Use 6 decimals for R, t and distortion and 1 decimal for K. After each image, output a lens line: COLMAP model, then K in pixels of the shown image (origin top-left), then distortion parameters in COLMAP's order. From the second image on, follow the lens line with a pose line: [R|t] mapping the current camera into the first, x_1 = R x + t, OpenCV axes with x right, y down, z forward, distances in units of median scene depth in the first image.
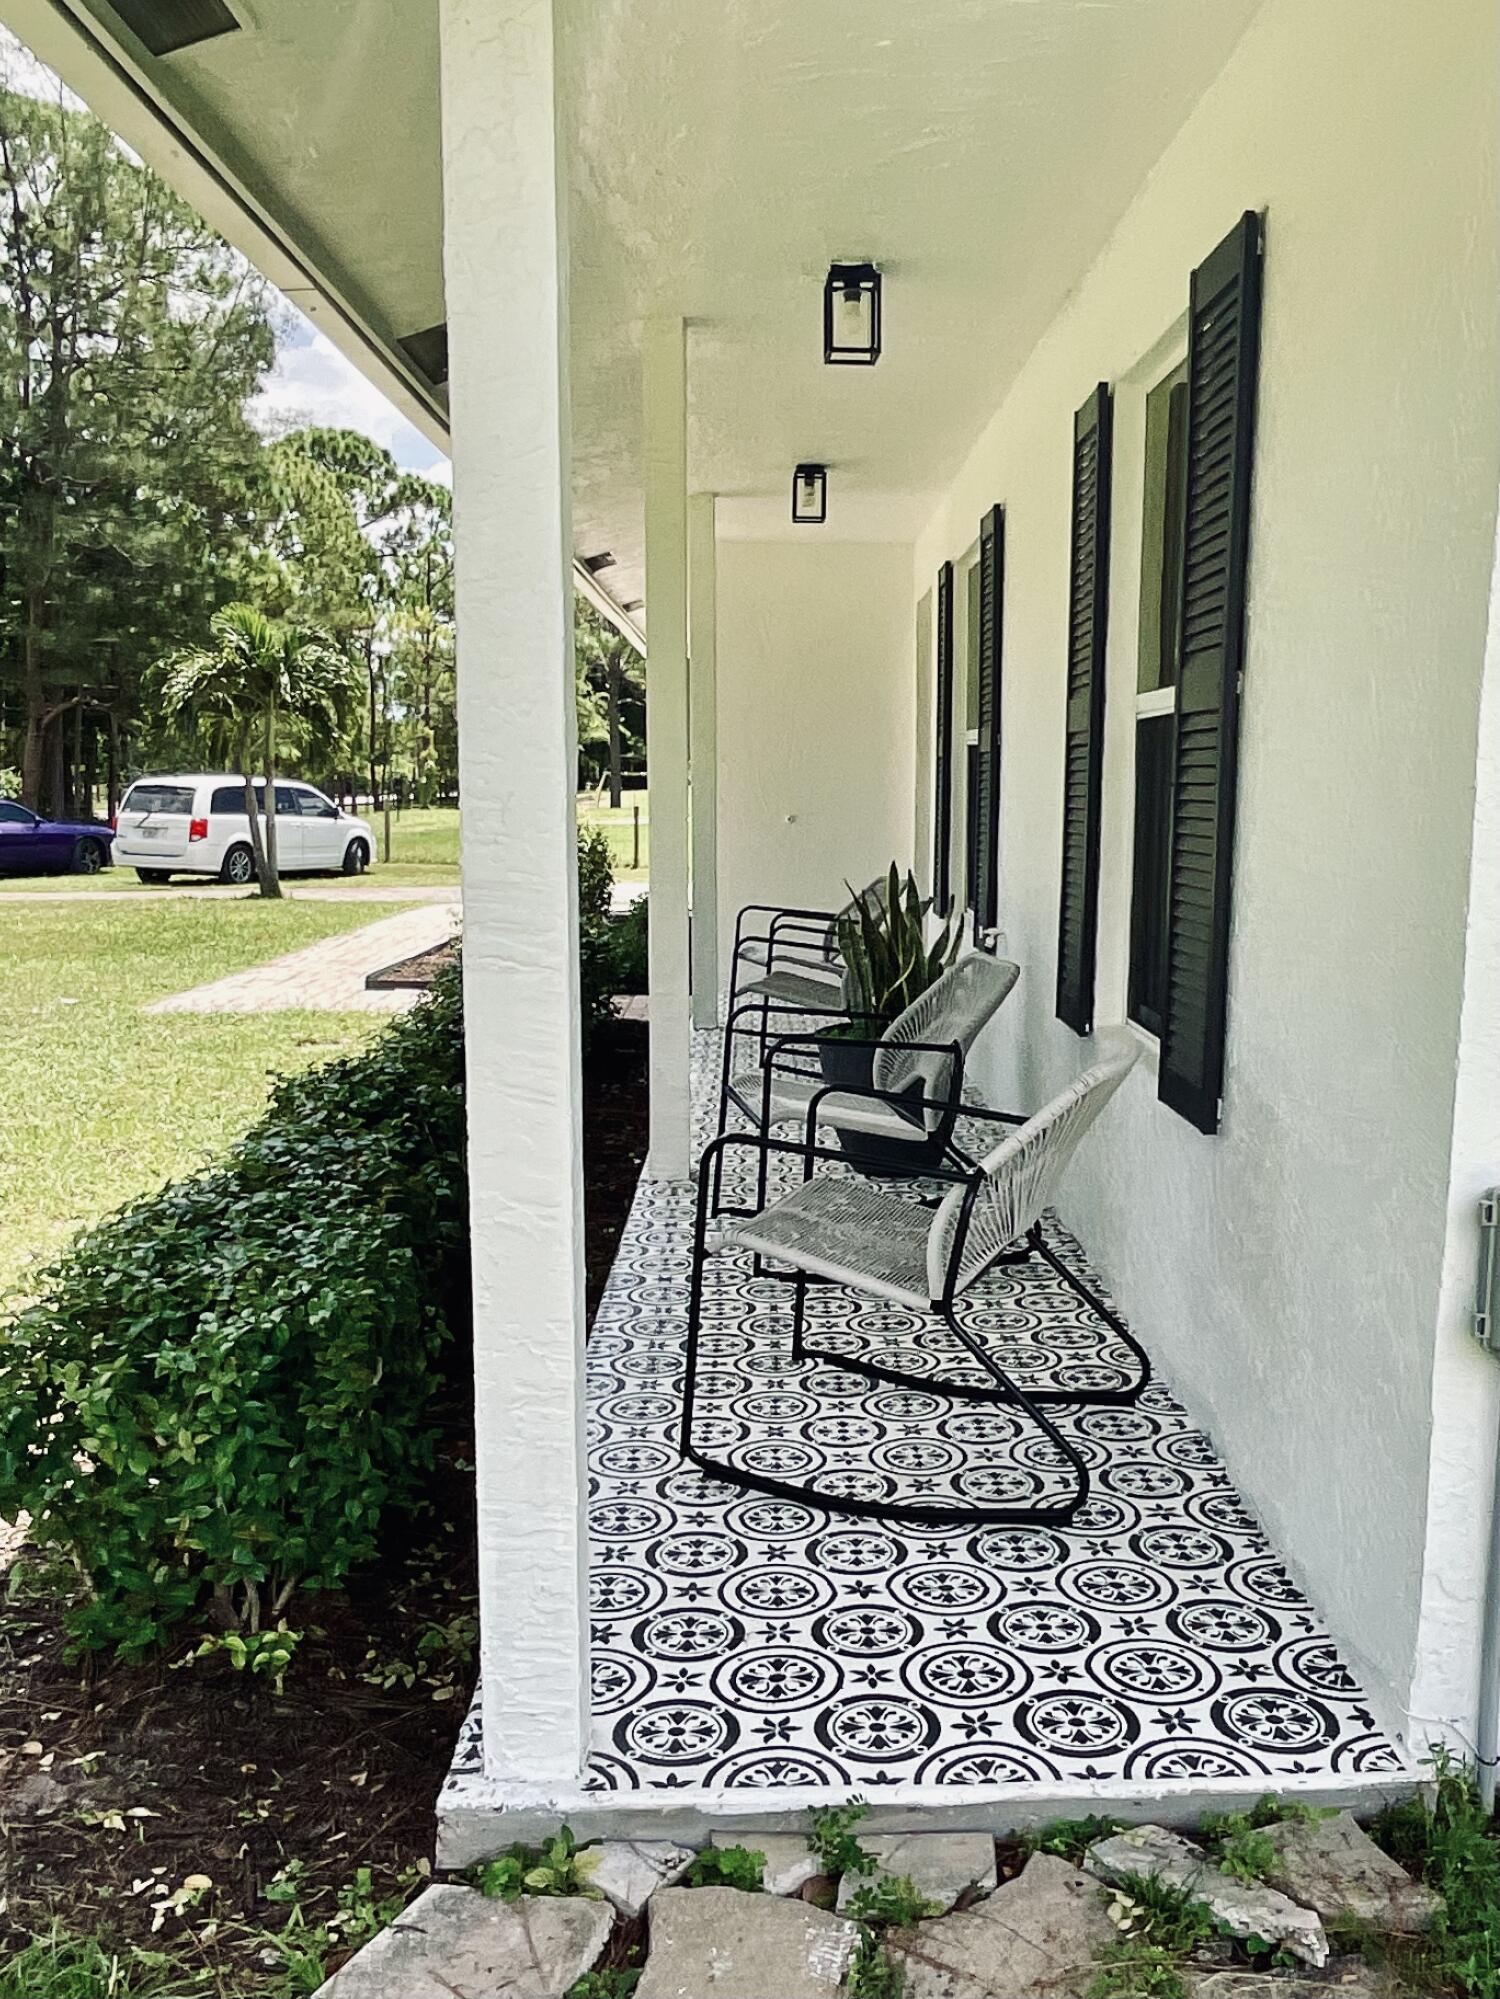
lens RADIAL K [[1577.5, 0, 752.4], [0, 1577.5, 998.9], [0, 0, 1]] dist [-0.007481, 0.000486]
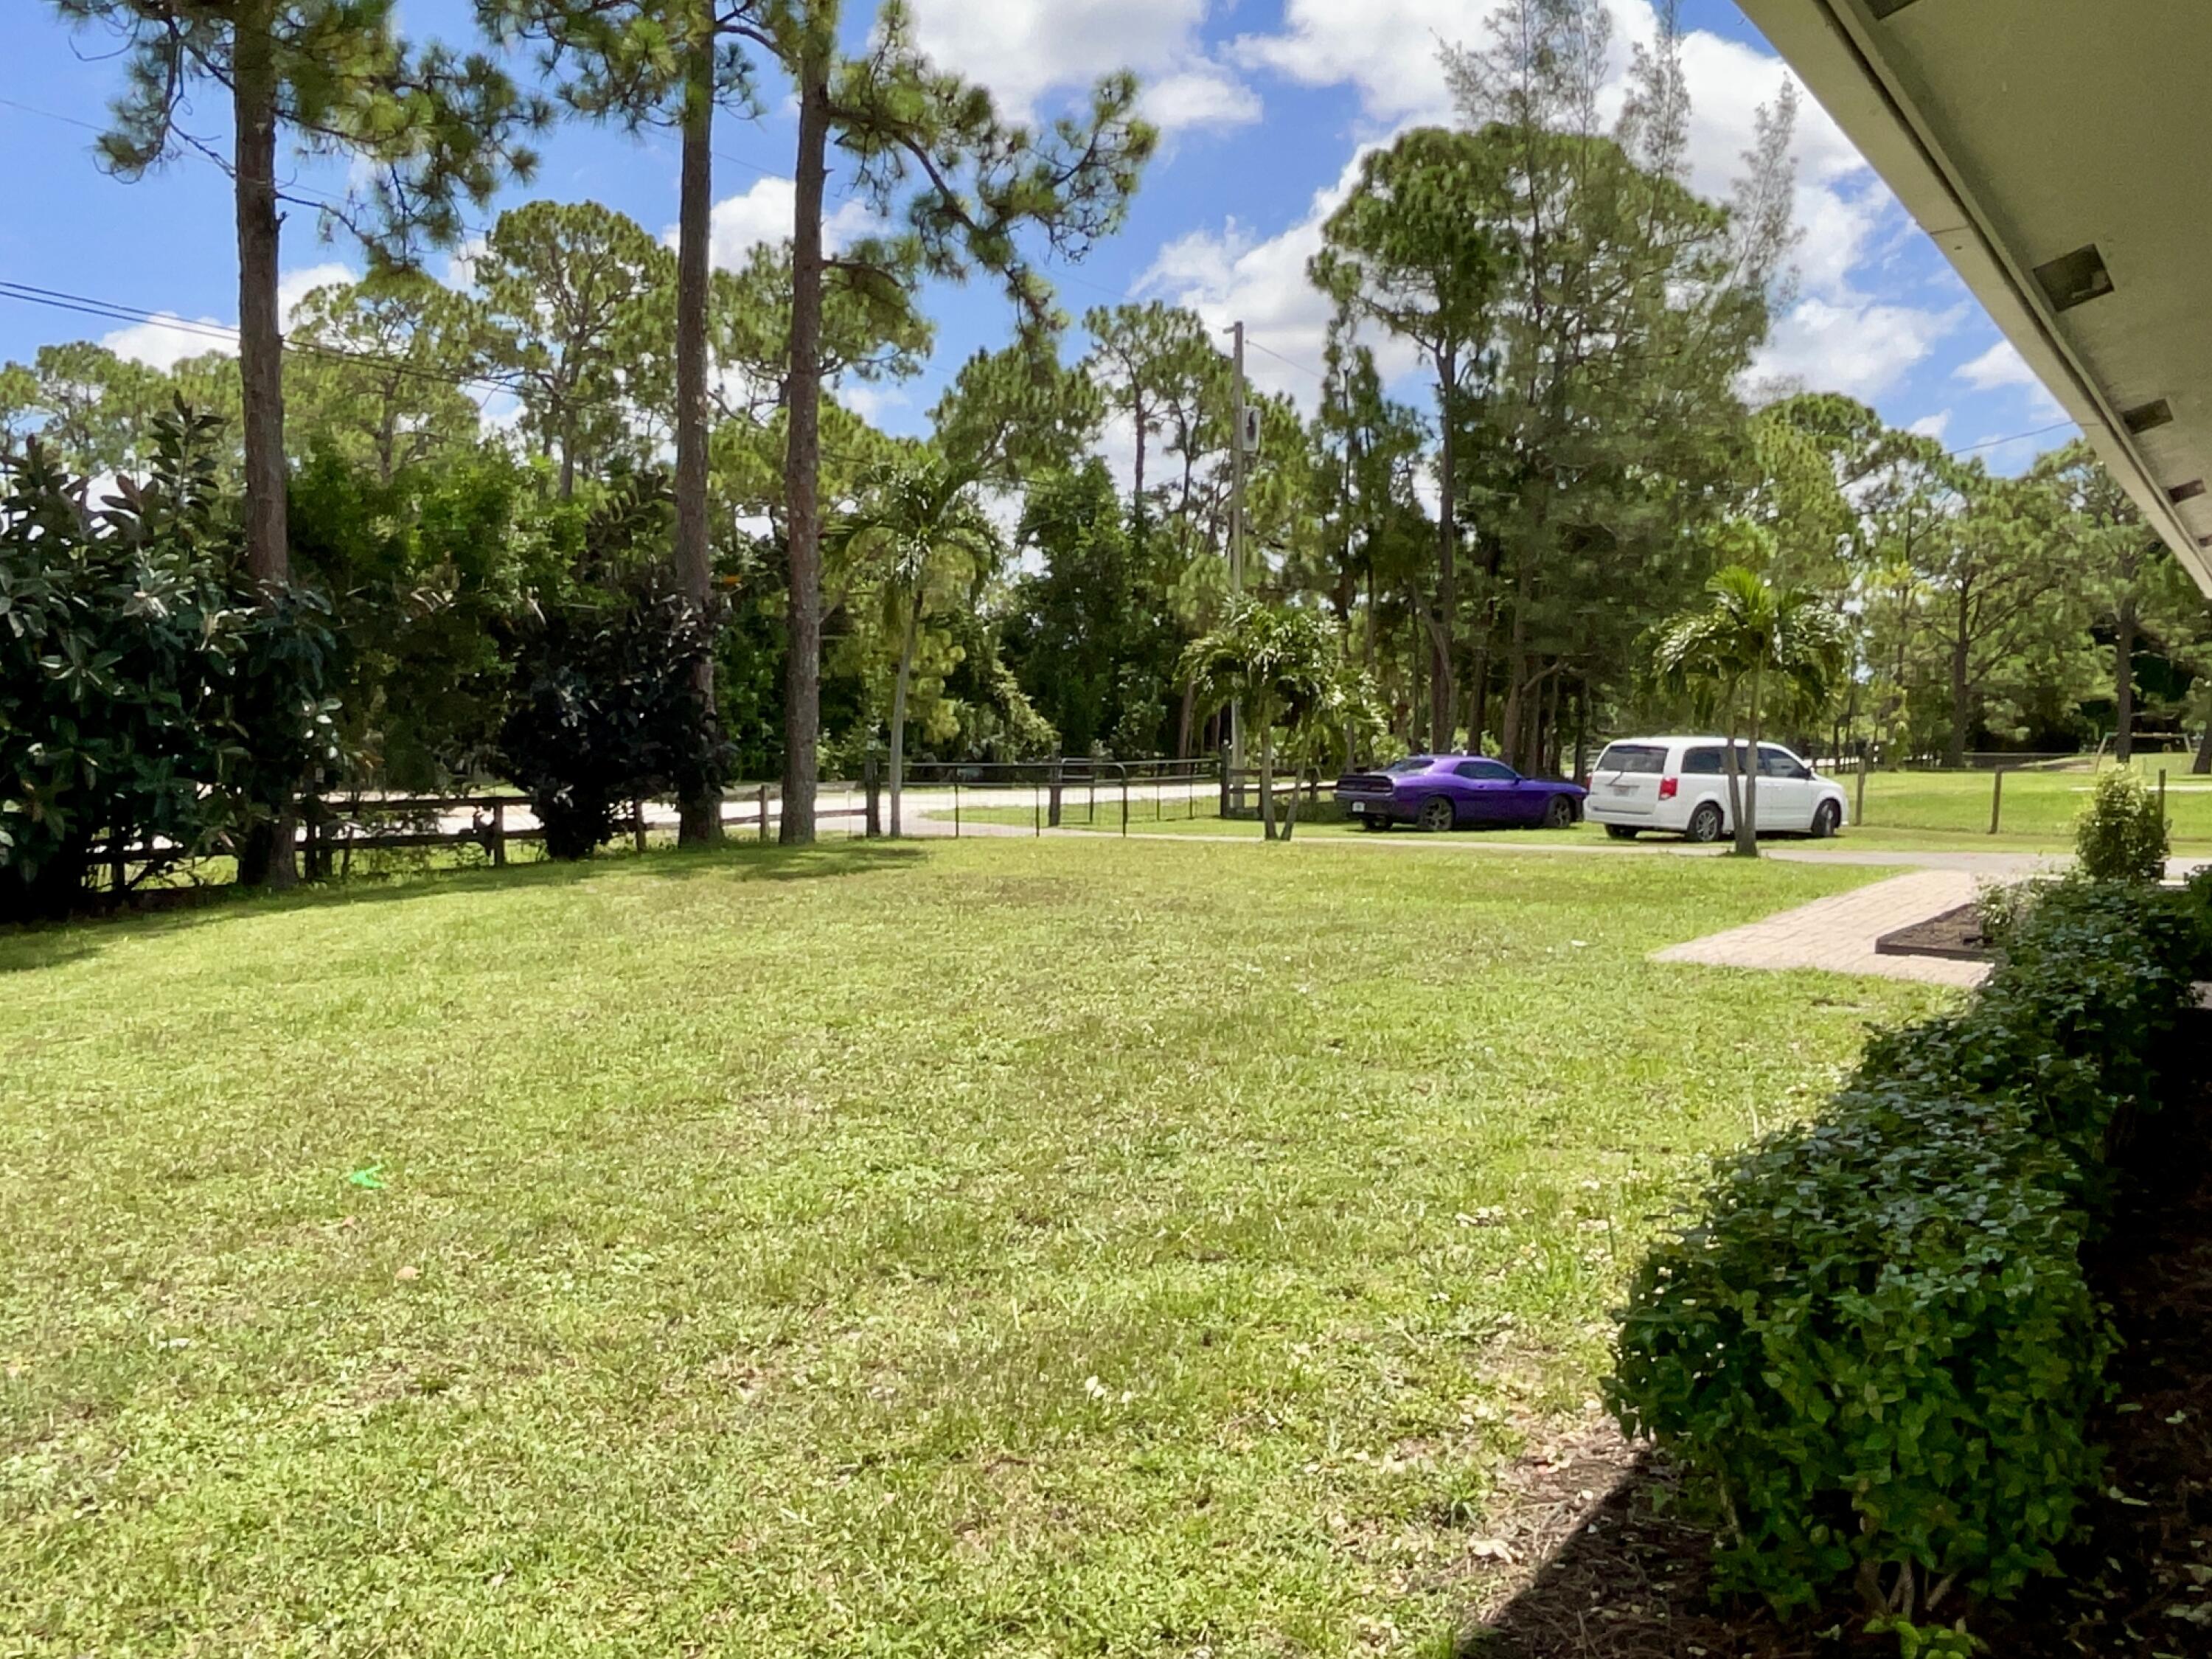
lens RADIAL K [[1534.5, 0, 1105.8], [0, 1534.5, 828.6], [0, 0, 1]] dist [0.000378, 0.002253]
pose [[0.846493, 0.024401, -0.531841, -0.130877], [-0.075449, 0.994365, -0.074466, 0.020791], [0.527027, 0.103162, 0.843564, -0.033003]]
